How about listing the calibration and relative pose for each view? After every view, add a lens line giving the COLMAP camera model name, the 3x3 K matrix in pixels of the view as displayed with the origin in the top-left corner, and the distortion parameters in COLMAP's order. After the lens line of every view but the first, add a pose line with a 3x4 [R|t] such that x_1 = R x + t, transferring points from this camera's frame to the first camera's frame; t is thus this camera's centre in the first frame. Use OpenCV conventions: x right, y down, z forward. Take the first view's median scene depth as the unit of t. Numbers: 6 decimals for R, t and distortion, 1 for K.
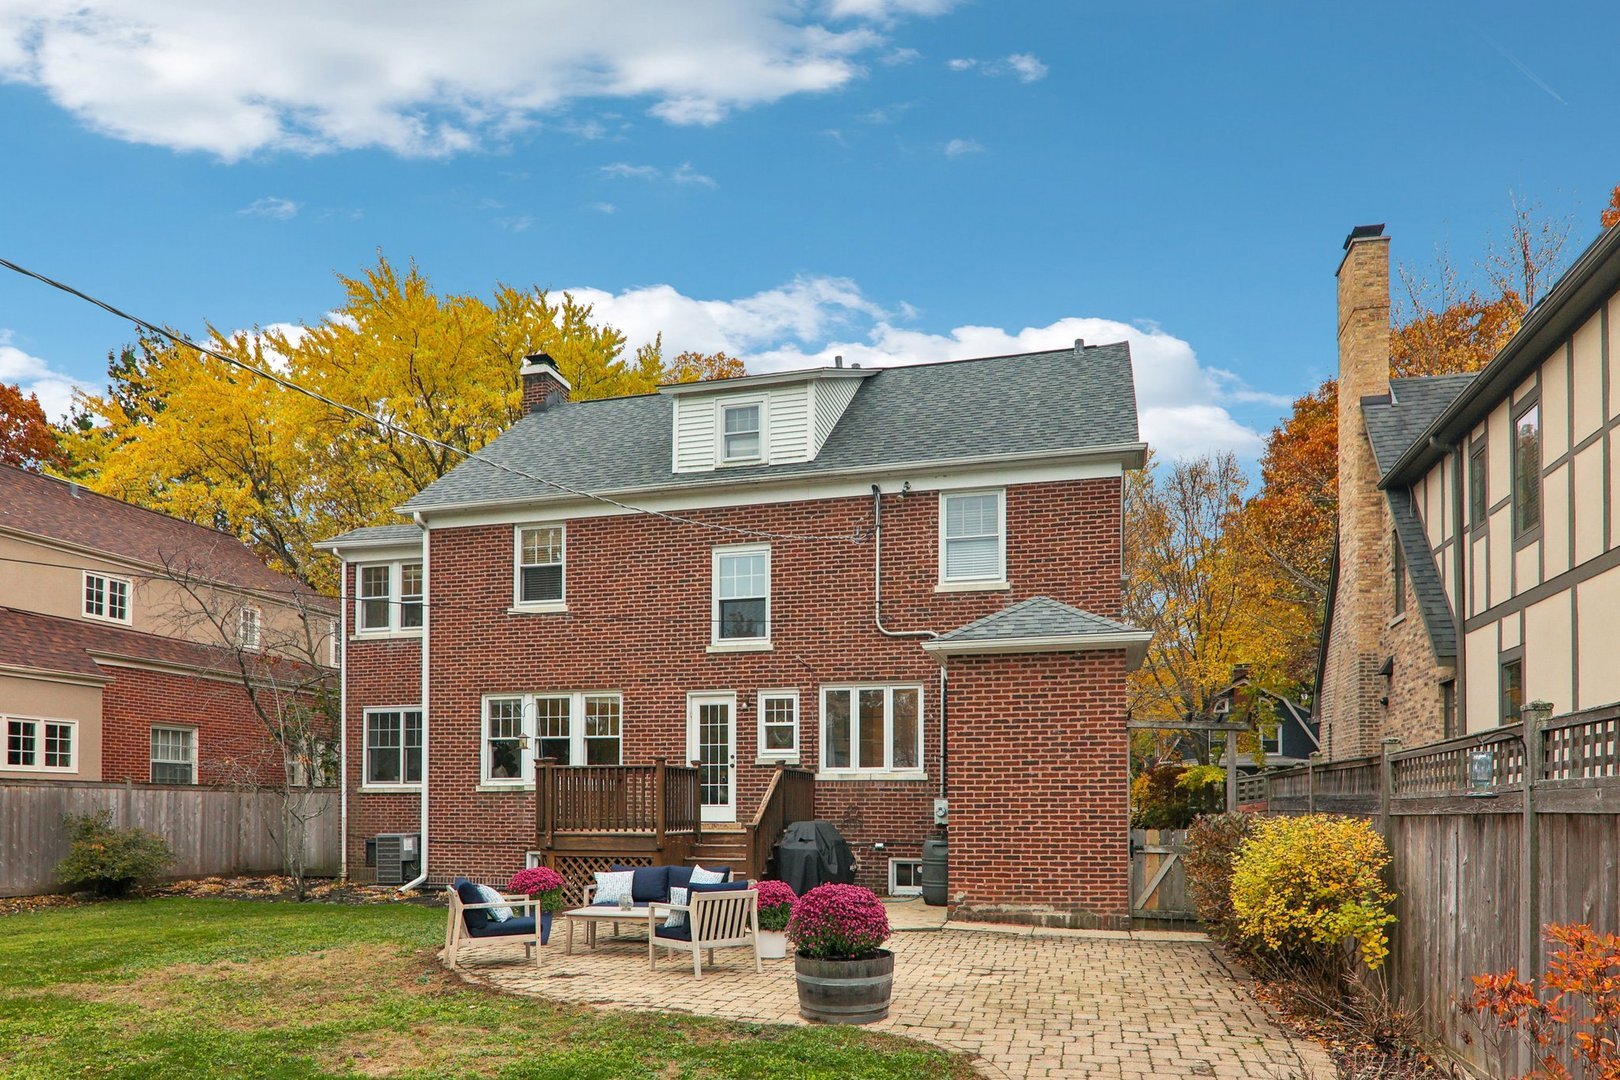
lens RADIAL K [[989.6, 0, 827.4], [0, 989.6, 840.4], [0, 0, 1]] dist [-0.008351, 0.003906]
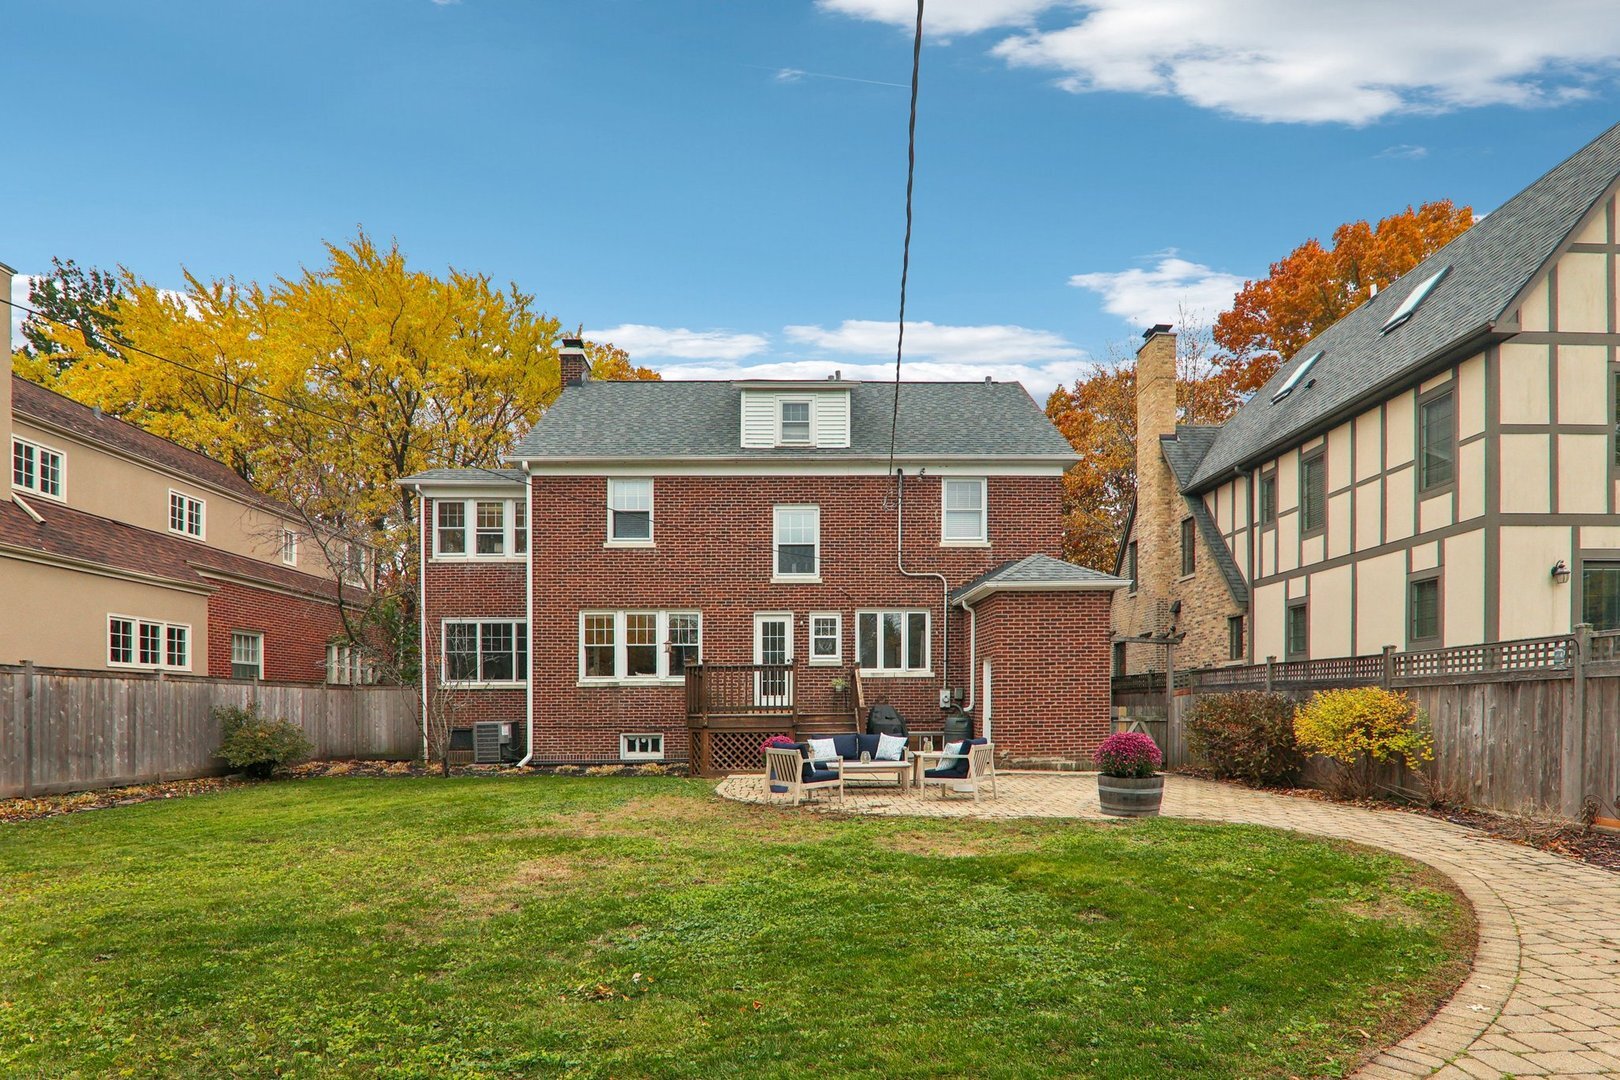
lens RADIAL K [[749.7, 0, 830.3], [0, 749.7, 751.7], [0, 0, 1]] dist [-0.009910, 0.000012]
pose [[0.963374, -0.024808, 0.267010, -0.319448], [0.017857, 0.999436, 0.028430, 0.013319], [-0.267565, -0.022621, 0.963274, -0.016827]]
